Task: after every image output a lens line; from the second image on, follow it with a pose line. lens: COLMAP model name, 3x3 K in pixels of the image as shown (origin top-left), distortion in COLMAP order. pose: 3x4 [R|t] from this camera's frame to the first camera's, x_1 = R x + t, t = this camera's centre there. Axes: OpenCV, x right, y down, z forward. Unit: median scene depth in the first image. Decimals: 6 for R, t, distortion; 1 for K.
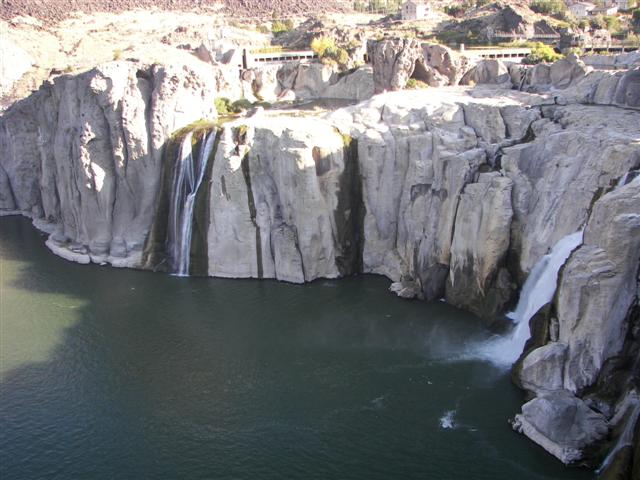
lens RADIAL K [[687.2, 0, 319.6], [0, 687.2, 262.9], [0, 0, 1]] dist [-0.220825, 0.287052]
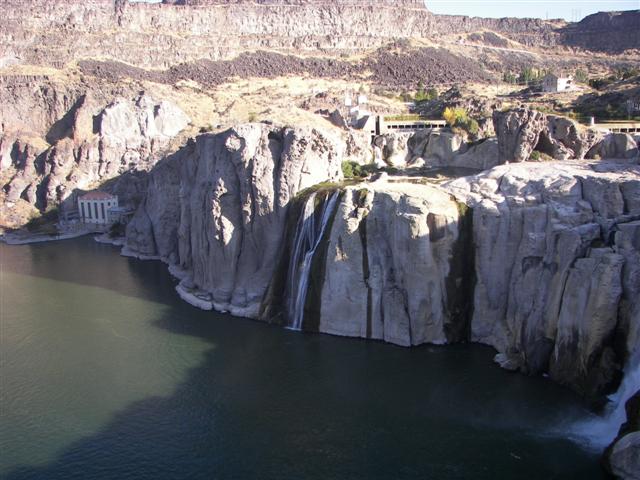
lens RADIAL K [[687.2, 0, 319.6], [0, 687.2, 262.9], [0, 0, 1]] dist [-0.220825, 0.287052]
pose [[0.974025, 0.065878, -0.216646, 0.057703], [-0.085982, 0.992689, -0.084708, 0.003606], [0.209481, 0.101135, 0.972568, -0.016861]]
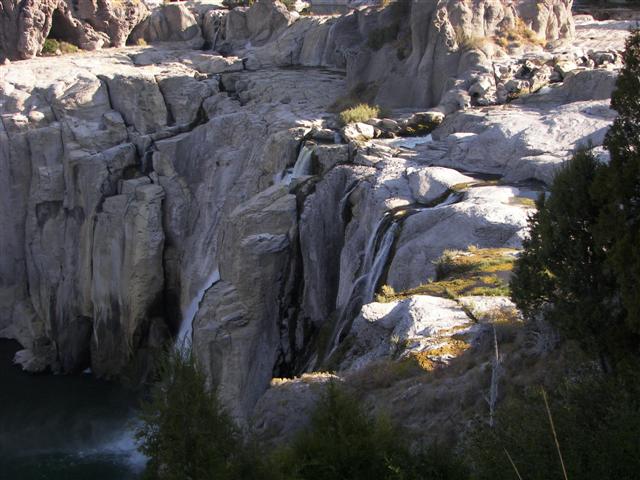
lens RADIAL K [[1041.0, 0, 324.3], [0, 1041.0, 260.5], [0, 0, 1]] dist [-0.084988, 0.647395]
pose [[0.974406, -0.079407, 0.210305, 0.187315], [0.086151, 0.996015, -0.023087, -0.009418], [-0.207633, 0.040614, 0.977363, -0.058038]]
